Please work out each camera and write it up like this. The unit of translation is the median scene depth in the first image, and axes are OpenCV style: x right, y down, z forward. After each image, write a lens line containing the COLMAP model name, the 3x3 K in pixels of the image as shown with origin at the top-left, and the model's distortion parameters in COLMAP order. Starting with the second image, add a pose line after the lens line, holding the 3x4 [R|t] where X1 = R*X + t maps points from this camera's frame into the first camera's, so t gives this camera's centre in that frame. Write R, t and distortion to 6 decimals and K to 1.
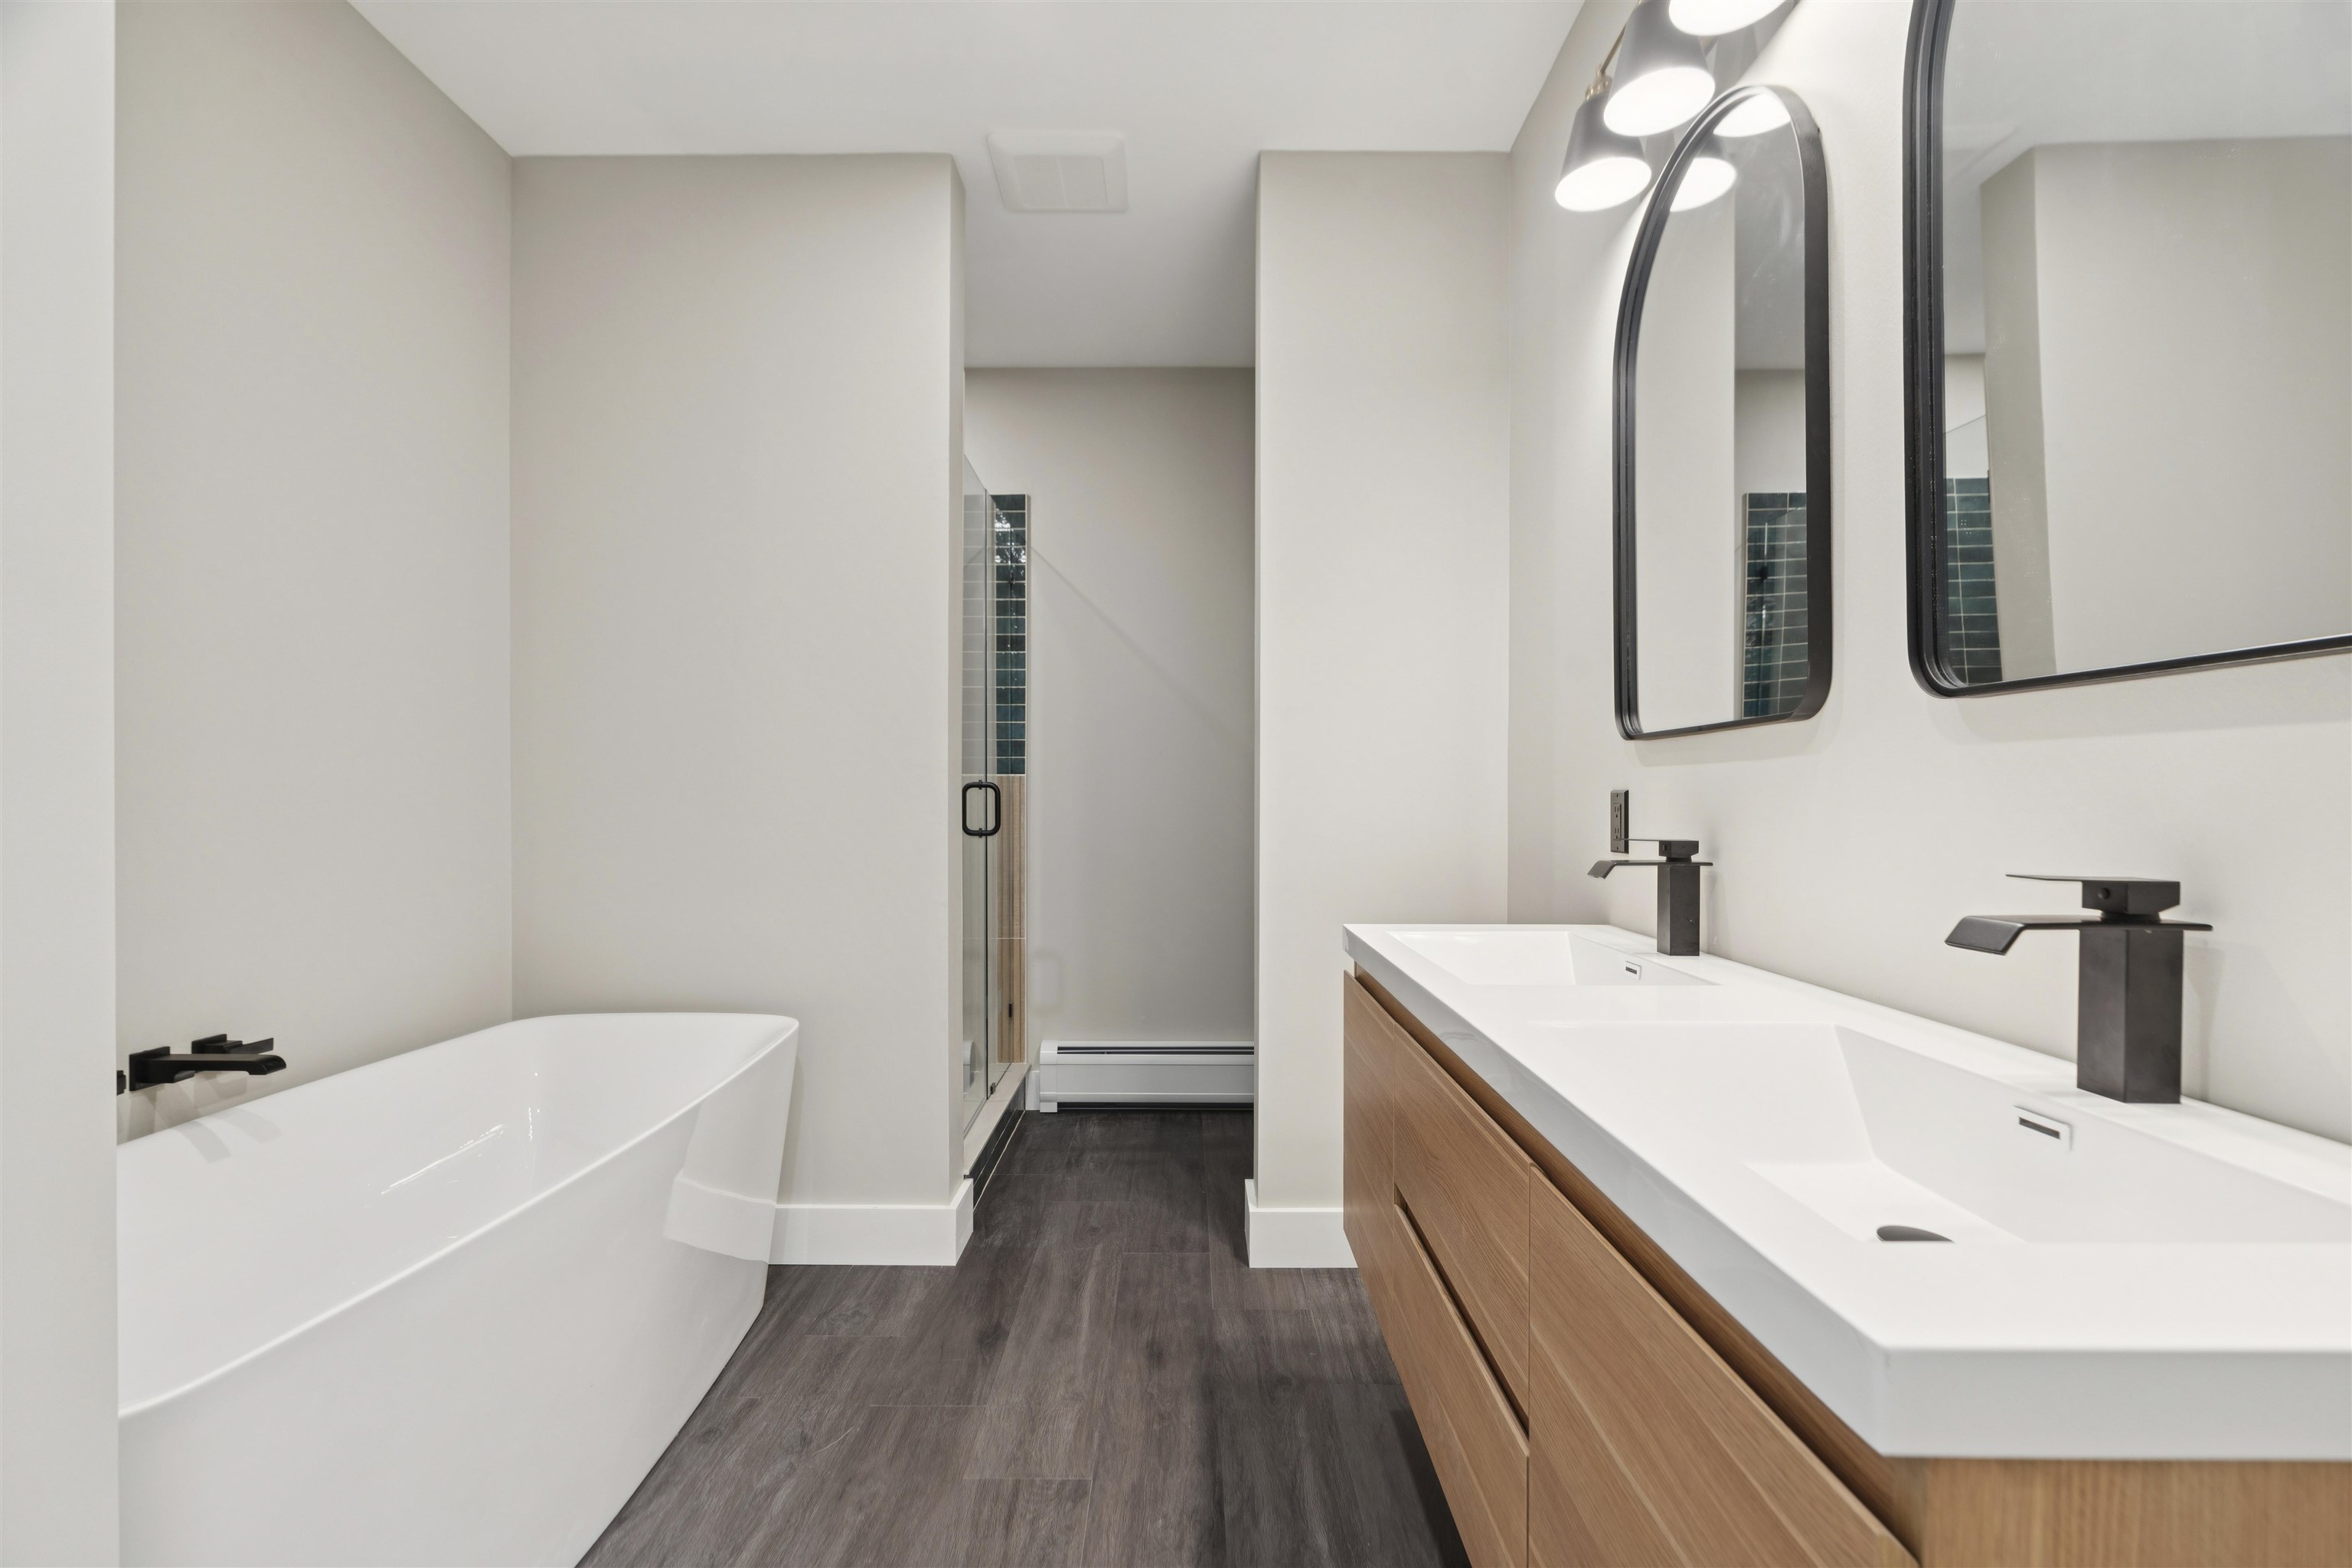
lens RADIAL K [[1055.4, 0, 1170.9], [0, 1055.4, 789.3], [0, 0, 1]] dist [-0.008329, 0.003197]
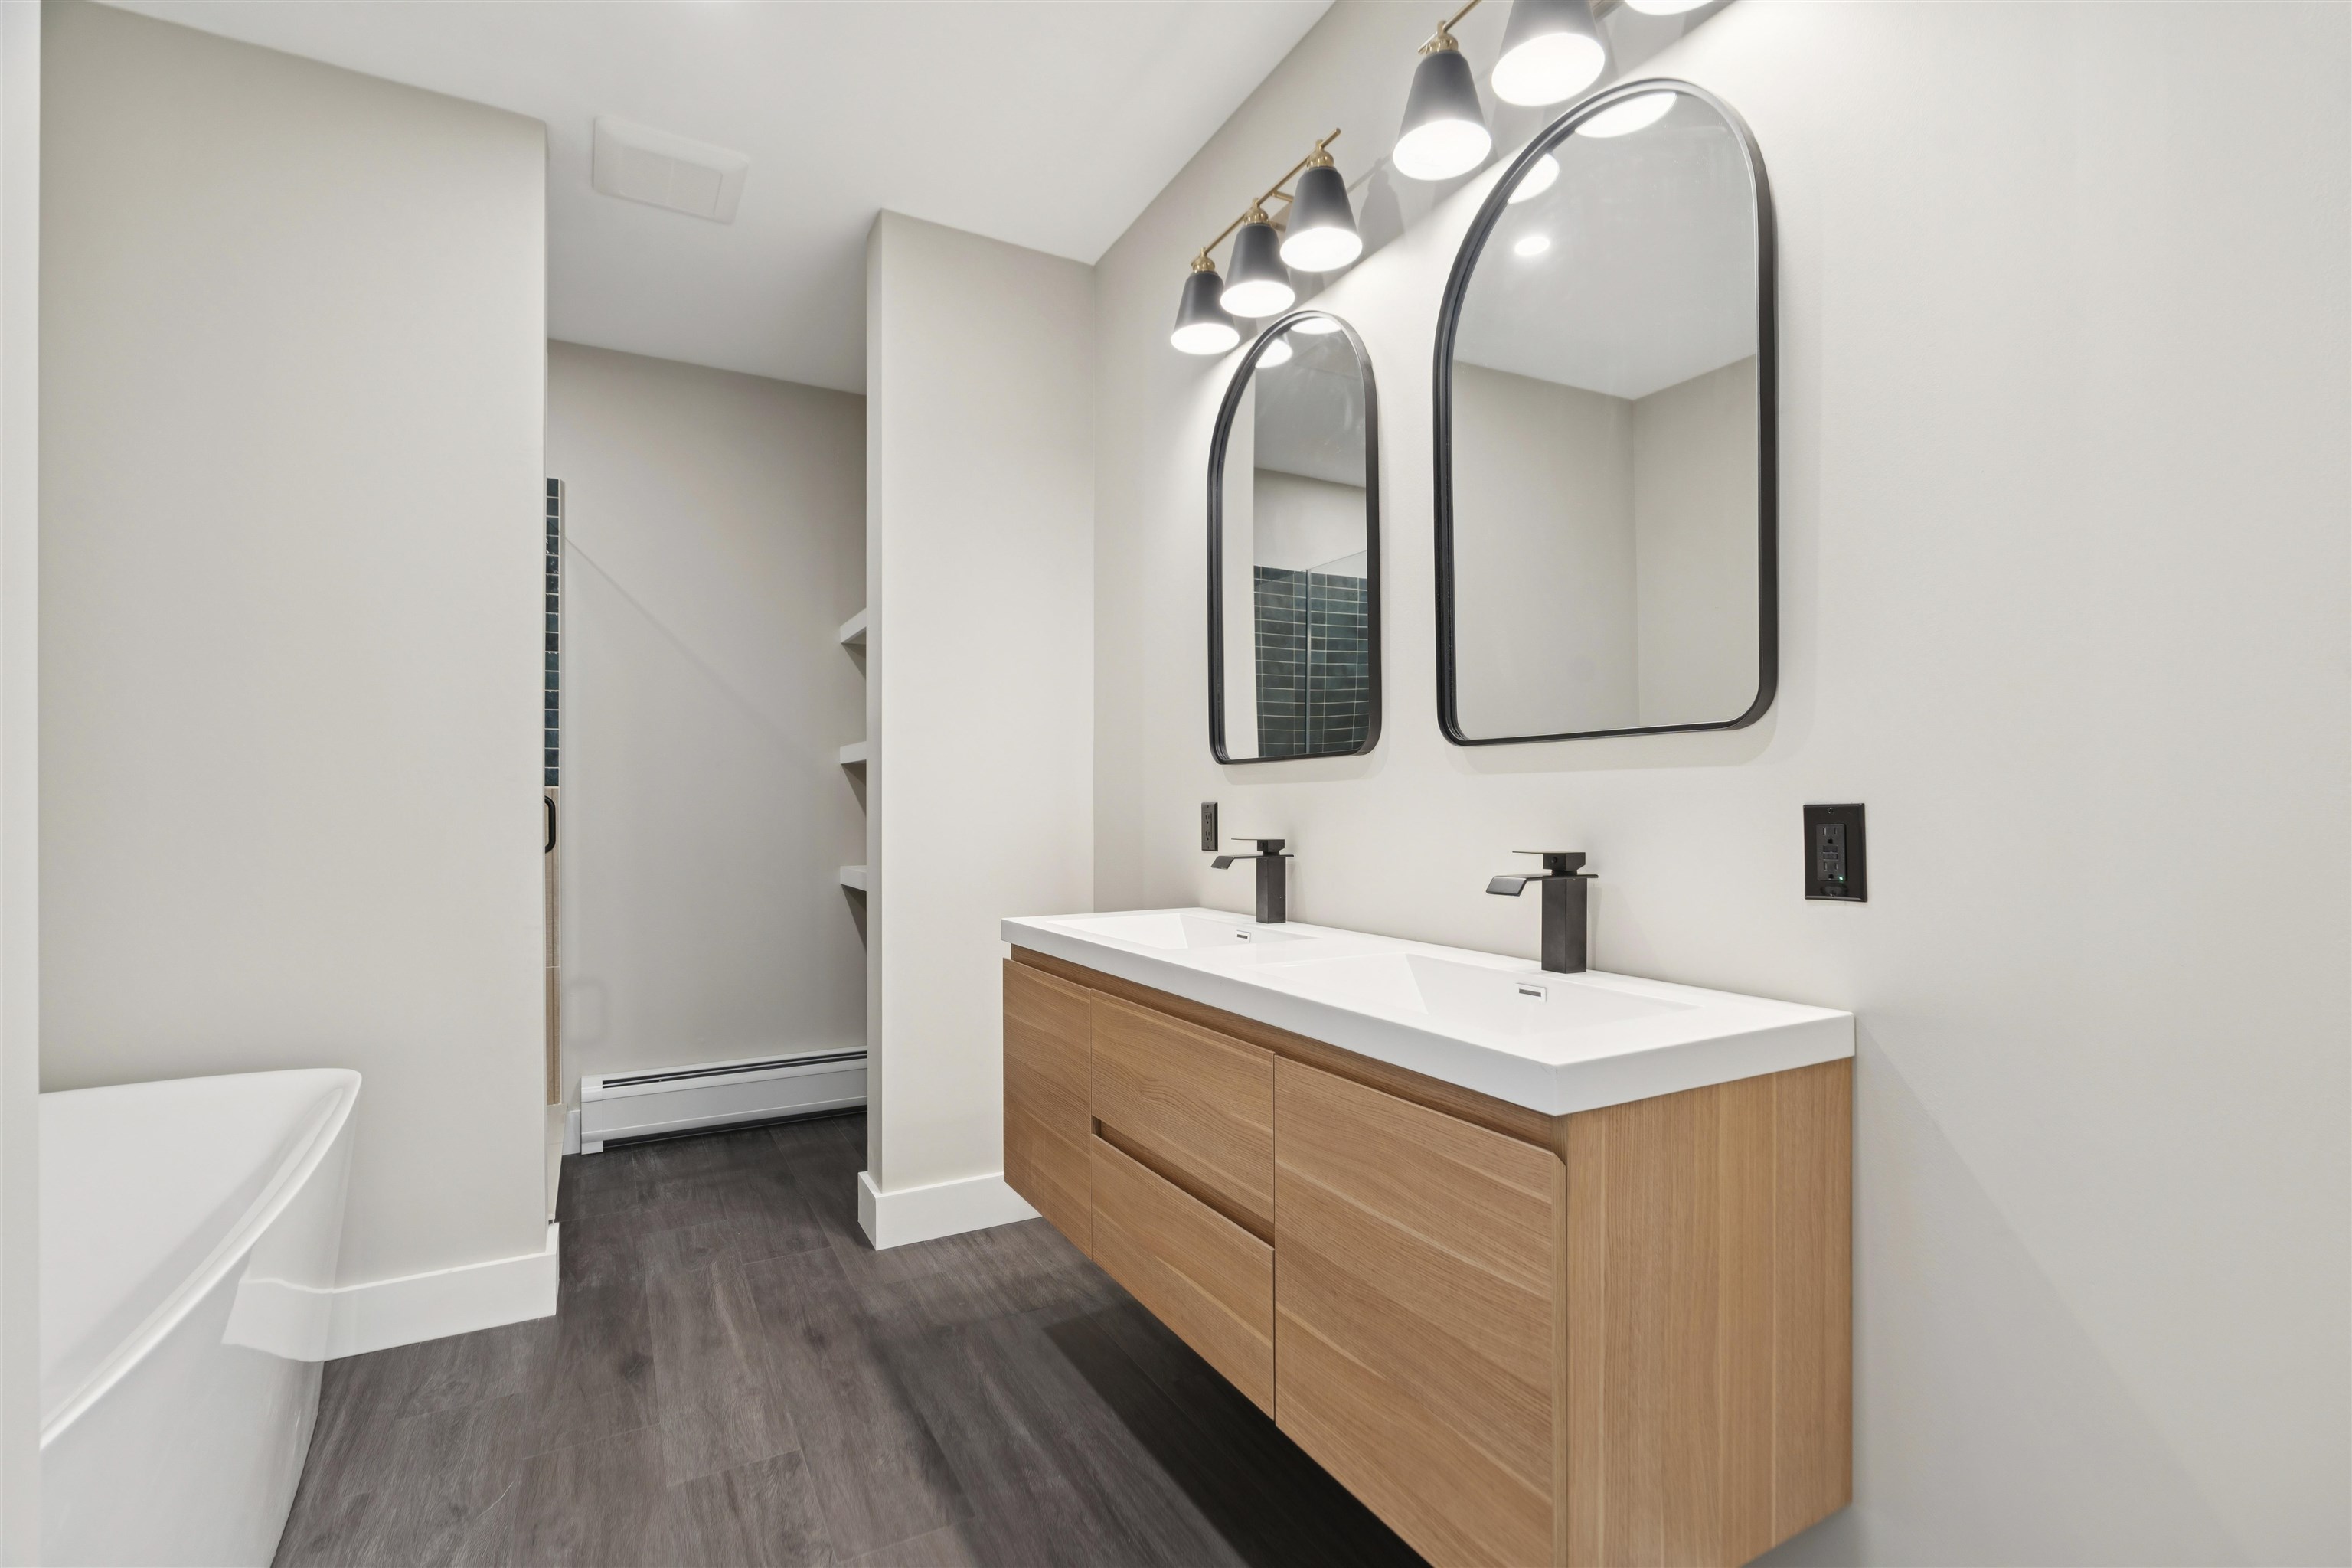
lens RADIAL K [[1055.4, 0, 1182.7], [0, 1055.4, 792.9], [0, 0, 1]] dist [-0.008329, 0.003197]
pose [[0.872554, 0.000870, 0.488516, -0.239441], [0.002560, 0.999977, -0.006355, -0.002900], [-0.488510, 0.006795, 0.872532, -0.117129]]
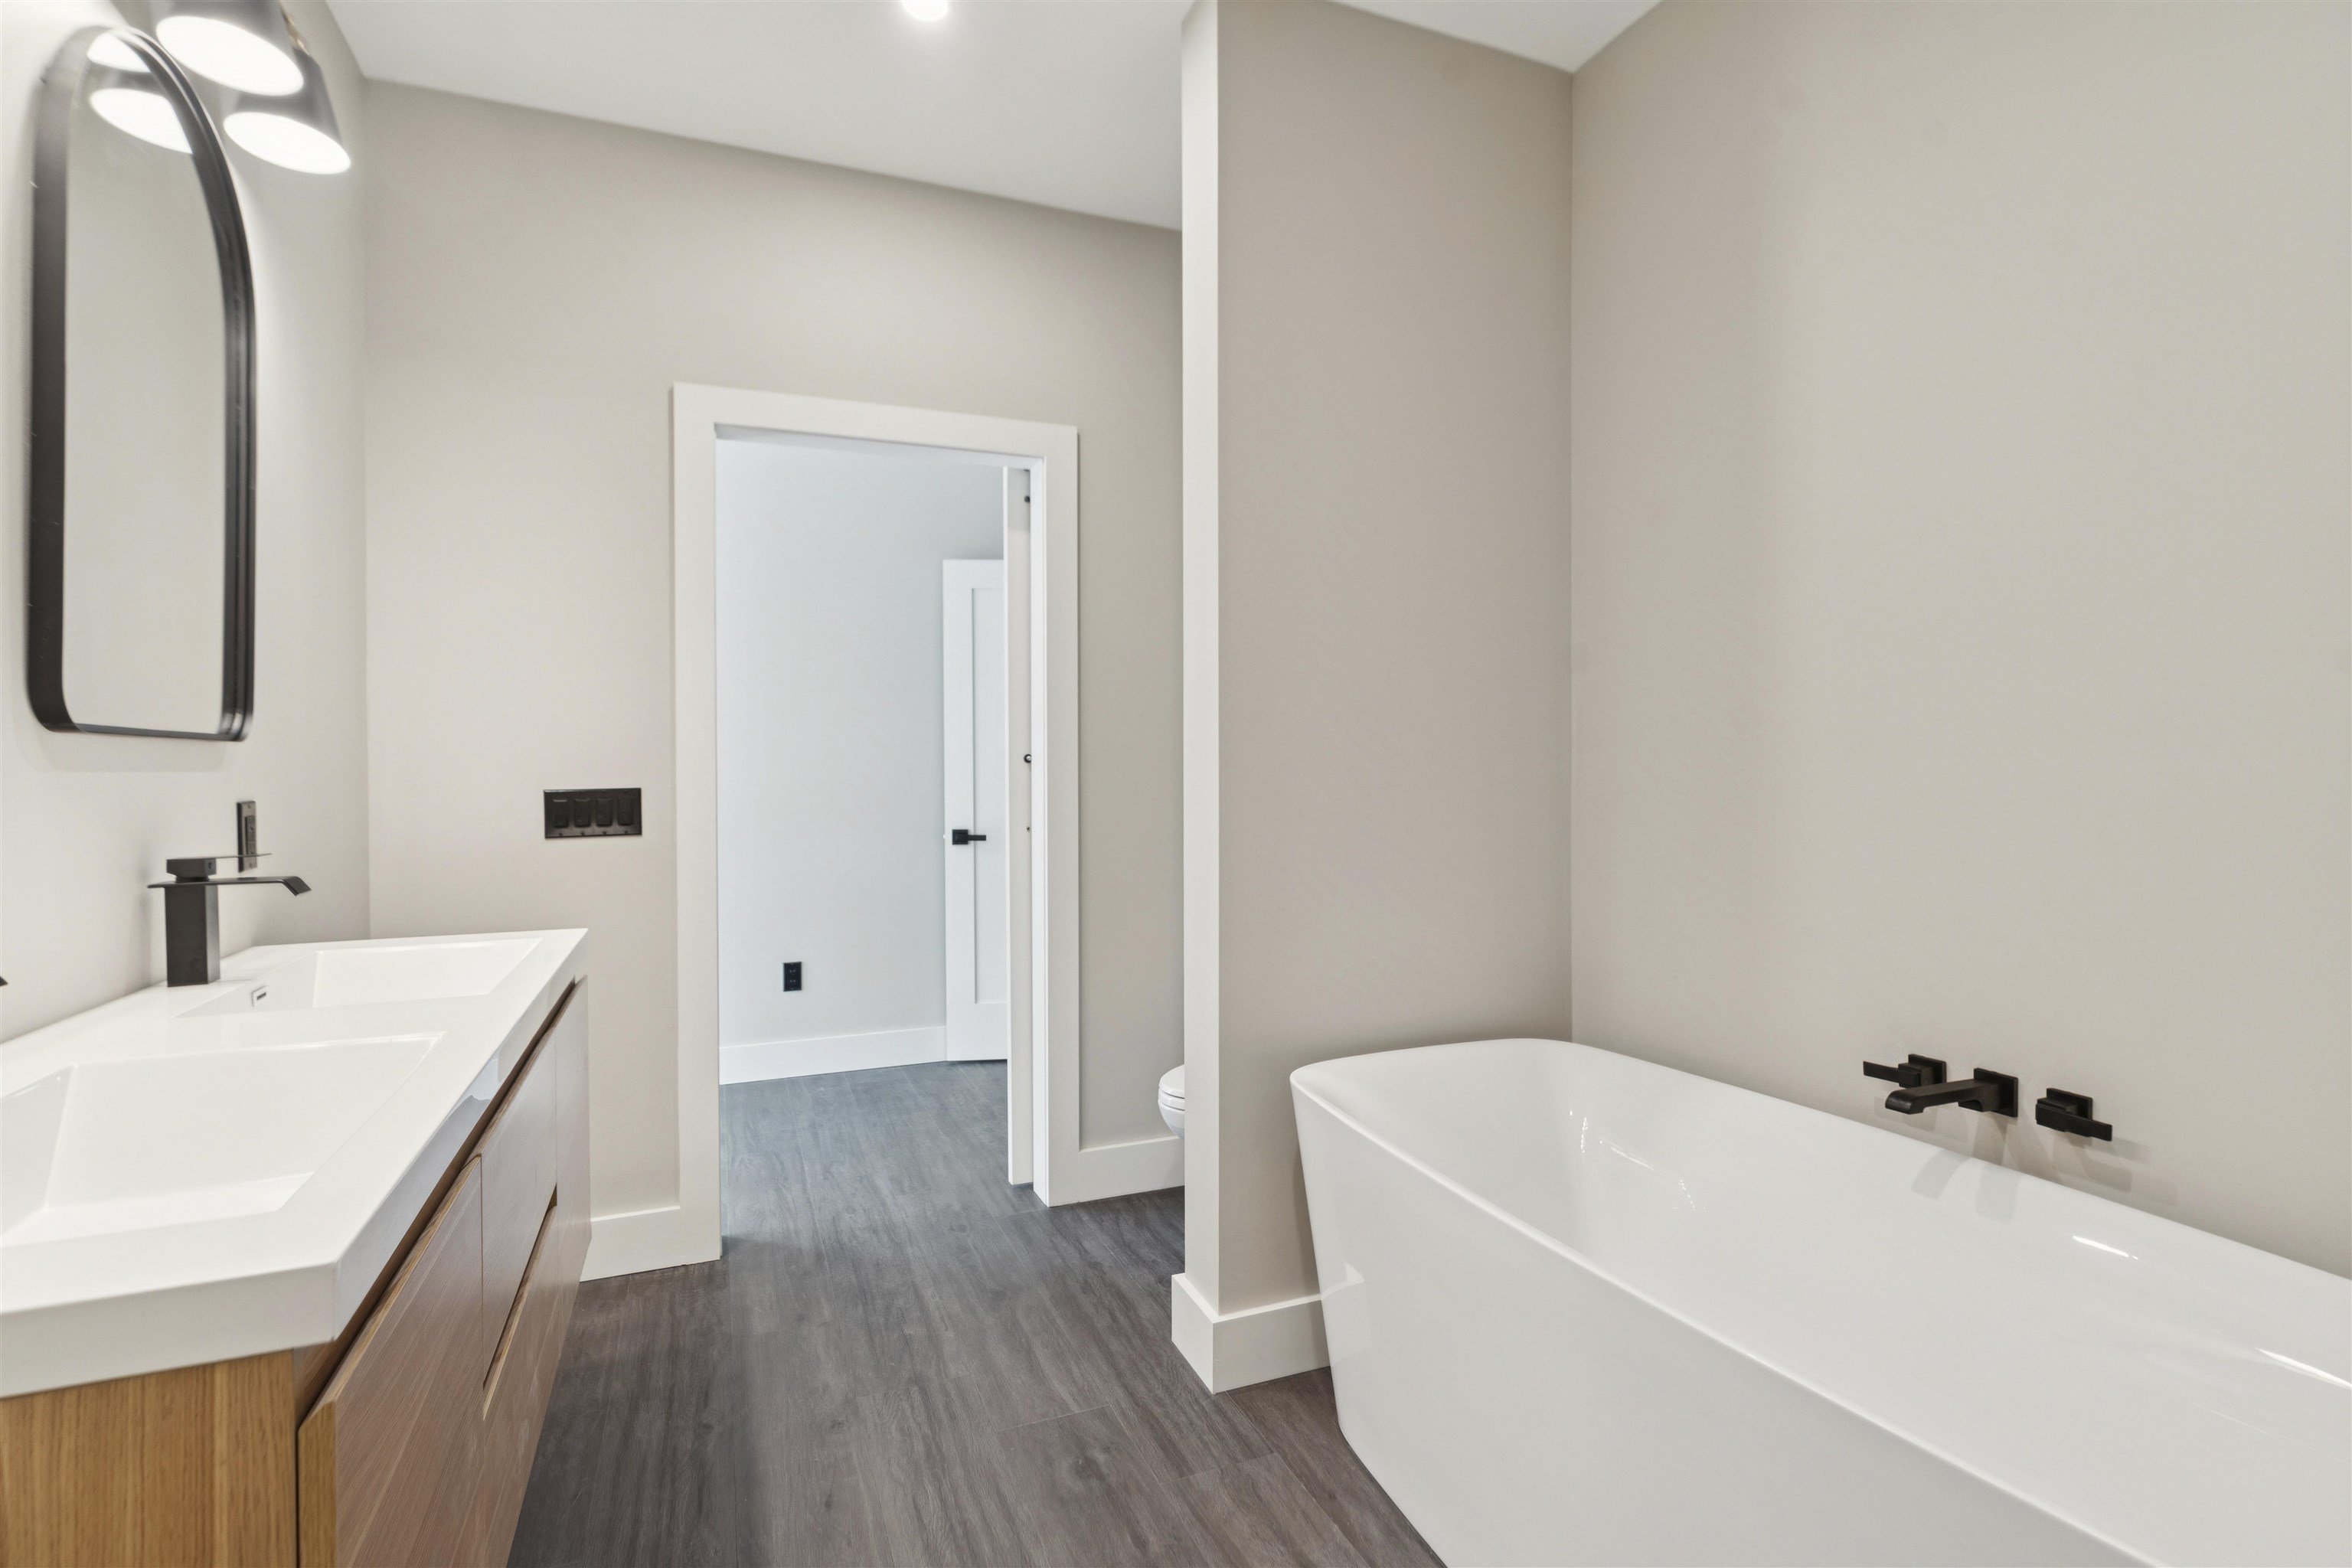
lens RADIAL K [[1133.9, 0, 1179.4], [0, 1133.9, 782.0], [0, 0, 1]] dist [-0.000877, -0.000102]
pose [[-0.920704, 0.006654, -0.390206, 0.075480], [0.008186, 0.999964, -0.002264, -0.009015], [0.390176, -0.005278, -0.920725, 1.920830]]
